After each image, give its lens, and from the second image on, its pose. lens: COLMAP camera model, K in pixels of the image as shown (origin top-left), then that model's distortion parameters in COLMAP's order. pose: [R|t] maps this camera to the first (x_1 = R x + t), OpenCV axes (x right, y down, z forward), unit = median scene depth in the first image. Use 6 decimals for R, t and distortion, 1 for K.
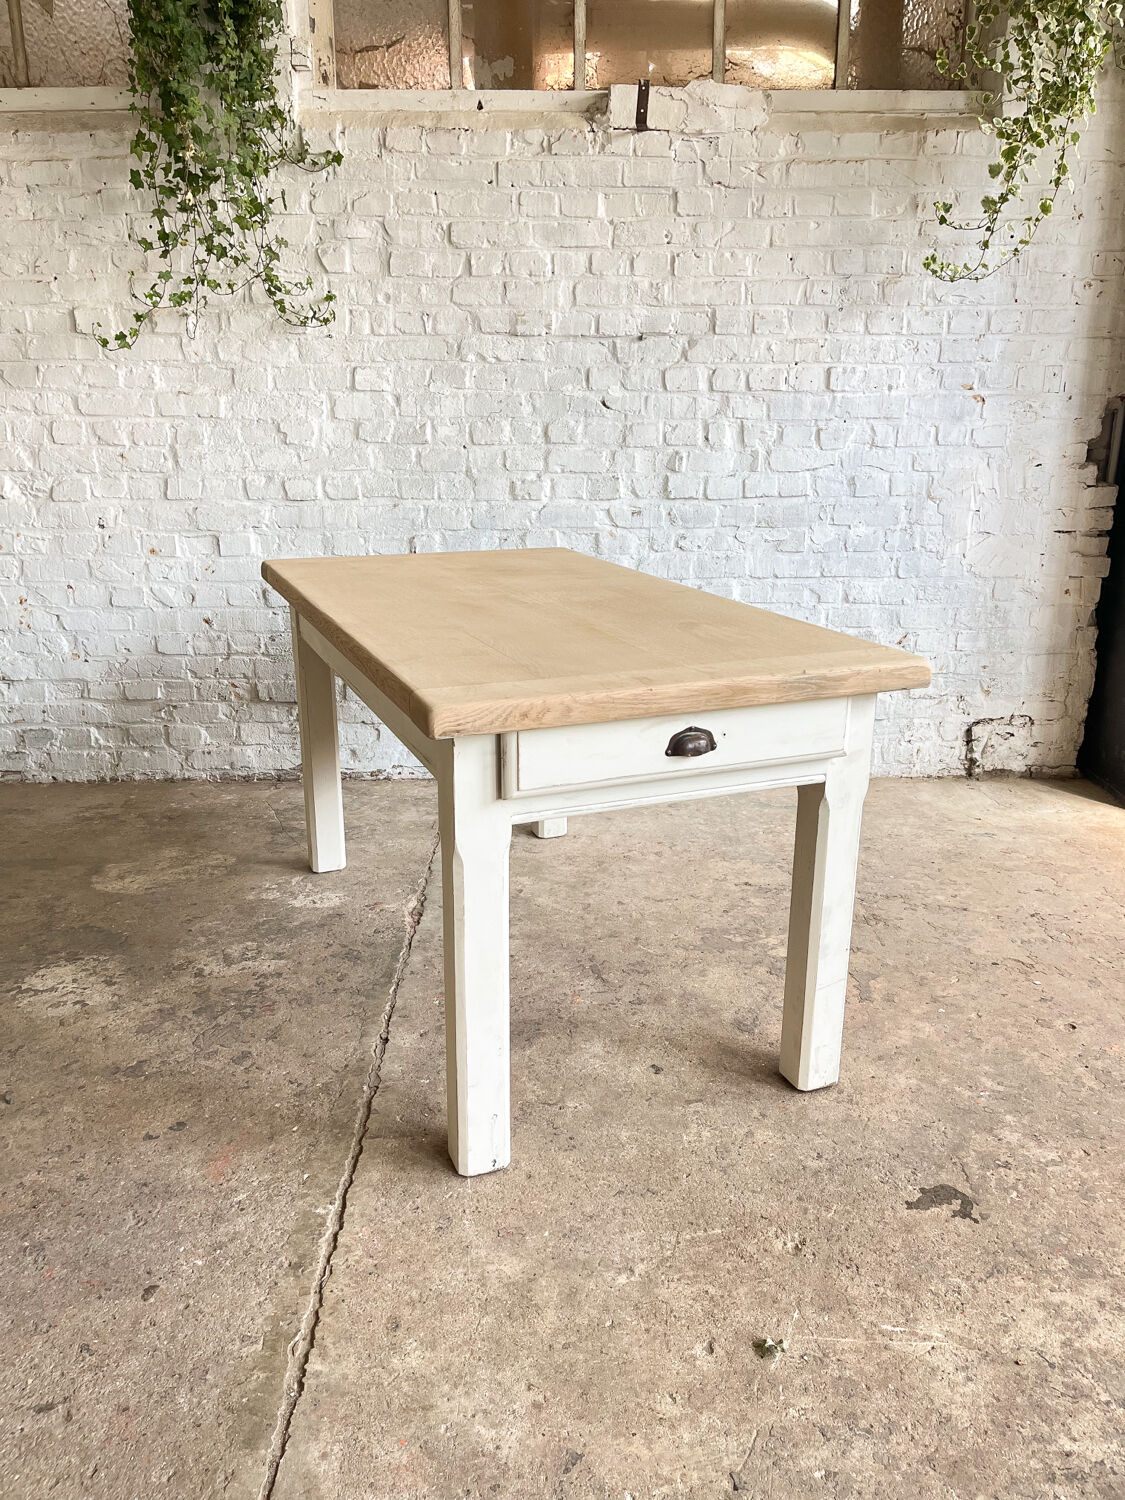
lens RADIAL K [[1138.0, 0, 569.2], [0, 1138.0, 750.1], [0, 0, 1]] dist [0.071768, -0.095907]
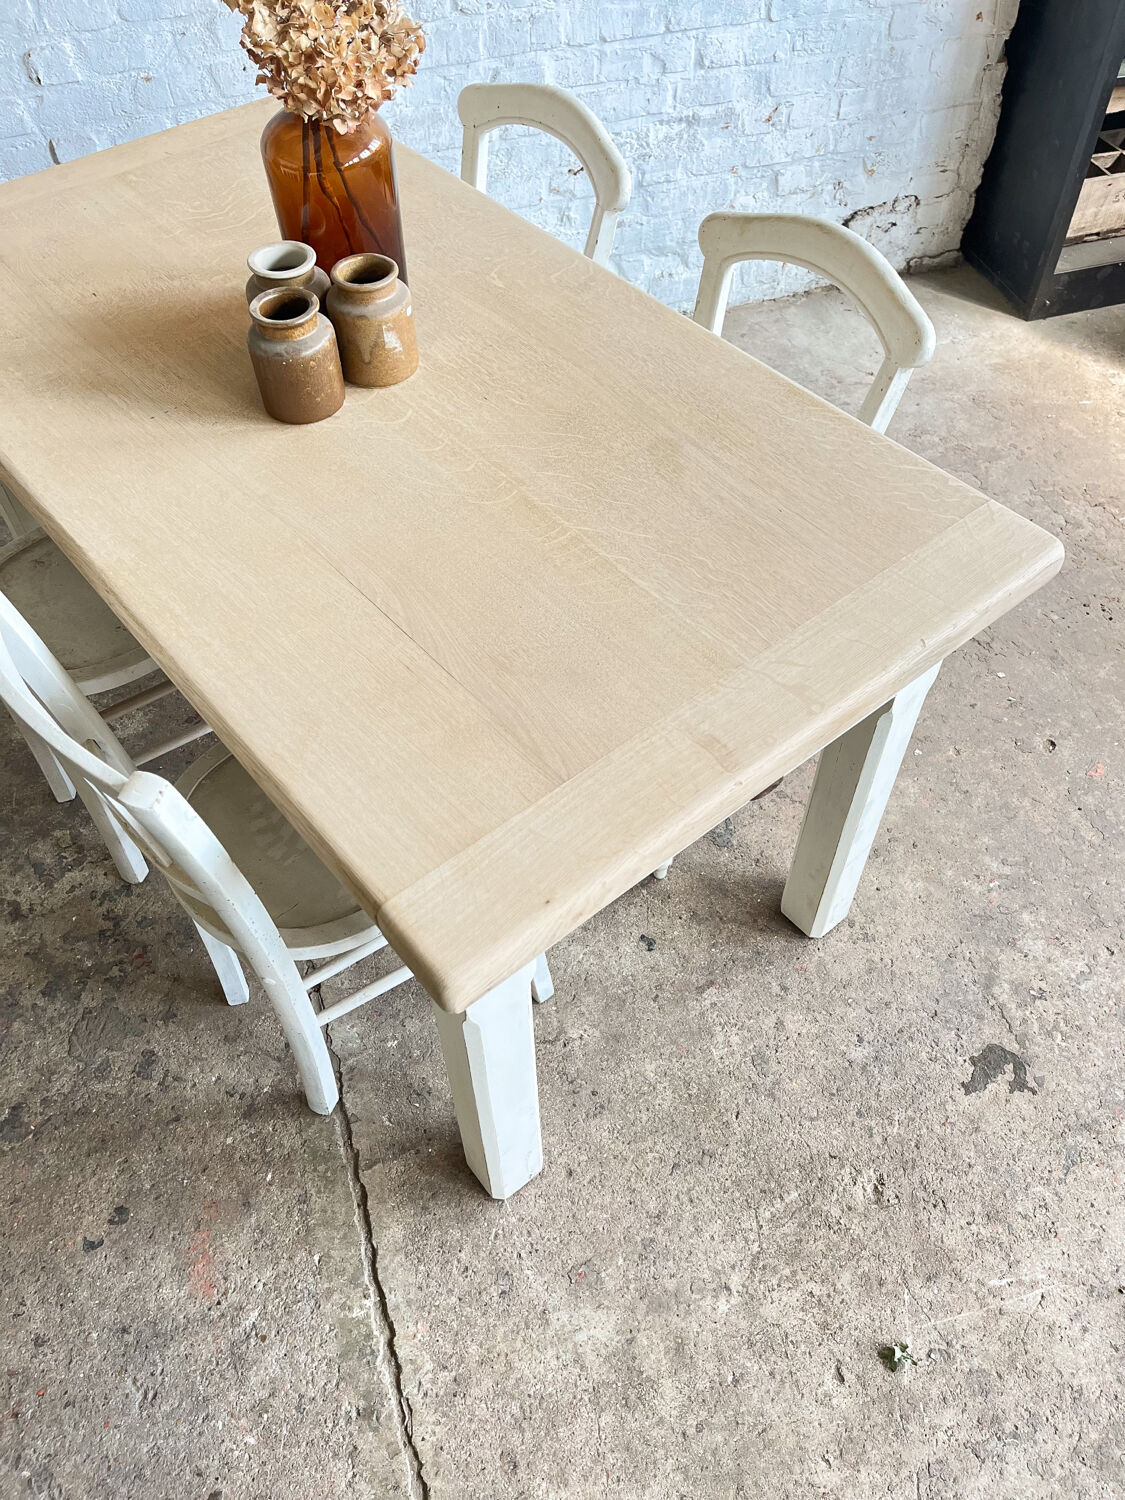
lens RADIAL K [[1138.0, 0, 580.1], [0, 1138.0, 755.3], [0, 0, 1]] dist [0.071768, -0.095907]
pose [[0.953701, -0.239823, 0.181494, -0.060141], [0.096092, 0.814799, 0.571725, -0.211518], [-0.284994, -0.527814, 0.800119, 0.254609]]
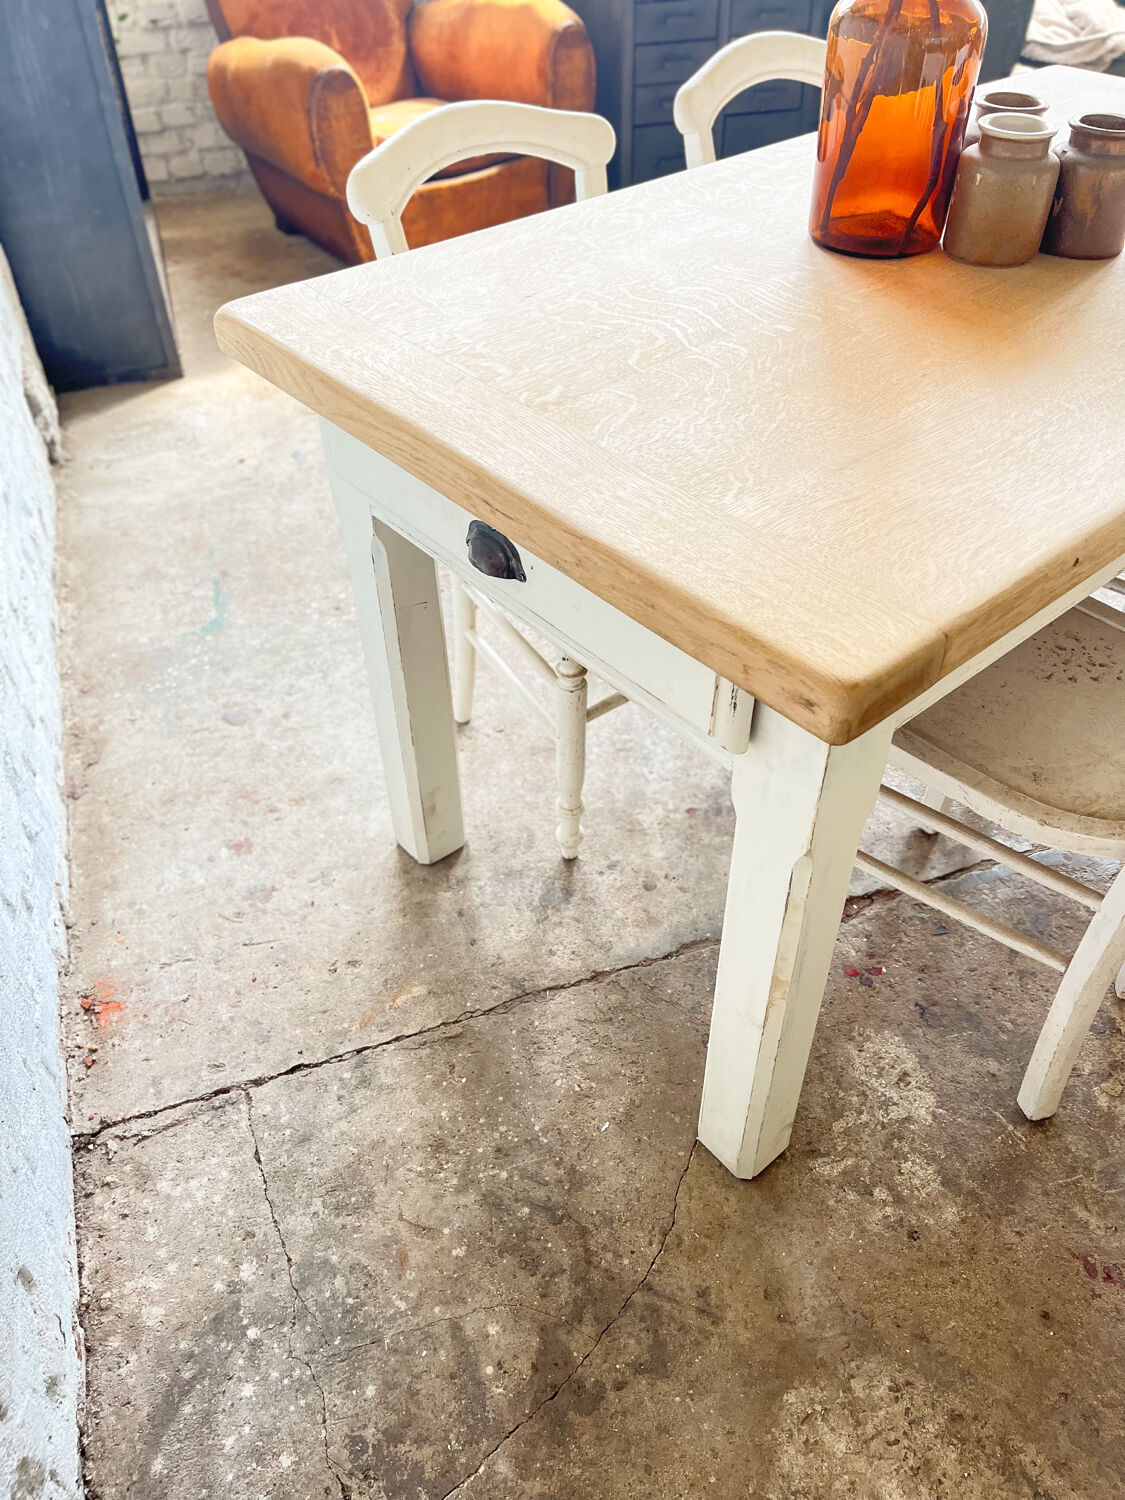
lens RADIAL K [[1138.0, 0, 562.3], [0, 1138.0, 751.0], [0, 0, 1]] dist [0.071768, -0.095907]
pose [[-0.313391, -0.641015, 0.700632, -0.366879], [0.284747, 0.640417, 0.713291, -0.301031], [-0.905928, 0.423042, -0.018174, 0.910442]]
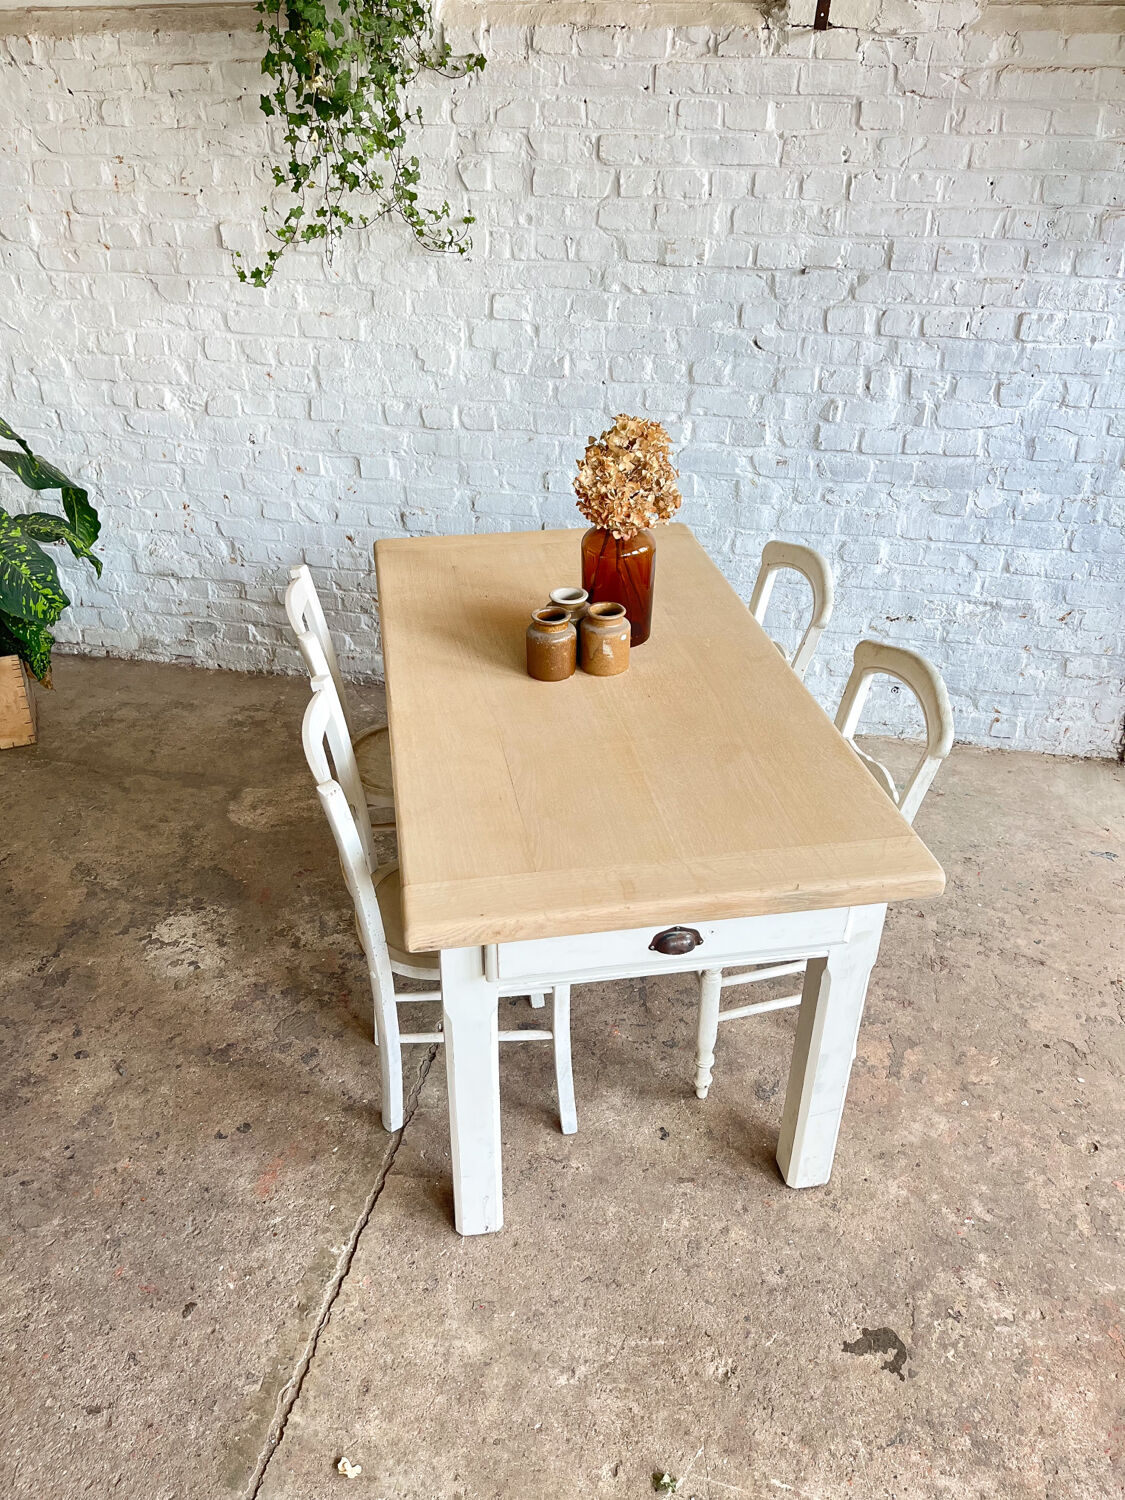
lens RADIAL K [[1138.0, 0, 562.5], [0, 1138.0, 753.2], [0, 0, 1]] dist [0.071768, -0.095907]
pose [[0.975064, 0.116490, -0.188890, 0.092749], [-0.065516, 0.964319, 0.256506, -0.216473], [0.212031, -0.237735, 0.947906, 0.022953]]
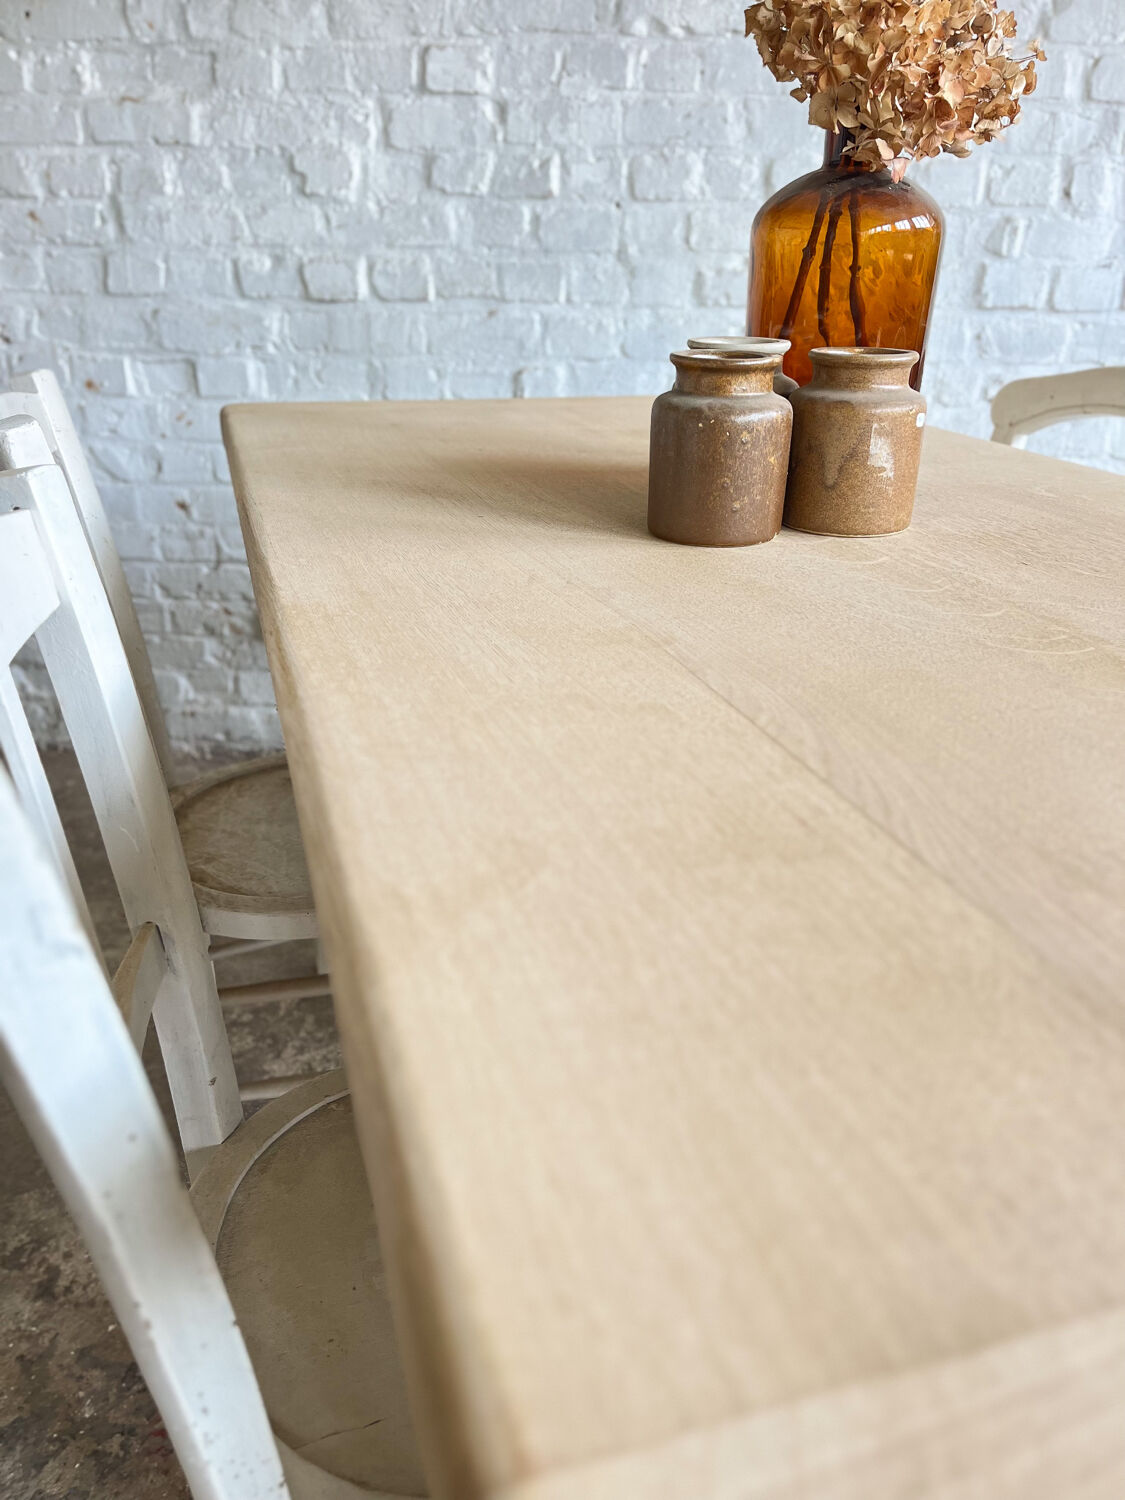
lens RADIAL K [[1138.0, 0, 566.3], [0, 1138.0, 760.6], [0, 0, 1]] dist [0.071768, -0.095907]
pose [[0.995242, 0.052169, -0.082286, -0.057722], [-0.041373, 0.990931, 0.127843, -0.069049], [0.088209, -0.123830, 0.988375, 0.421741]]
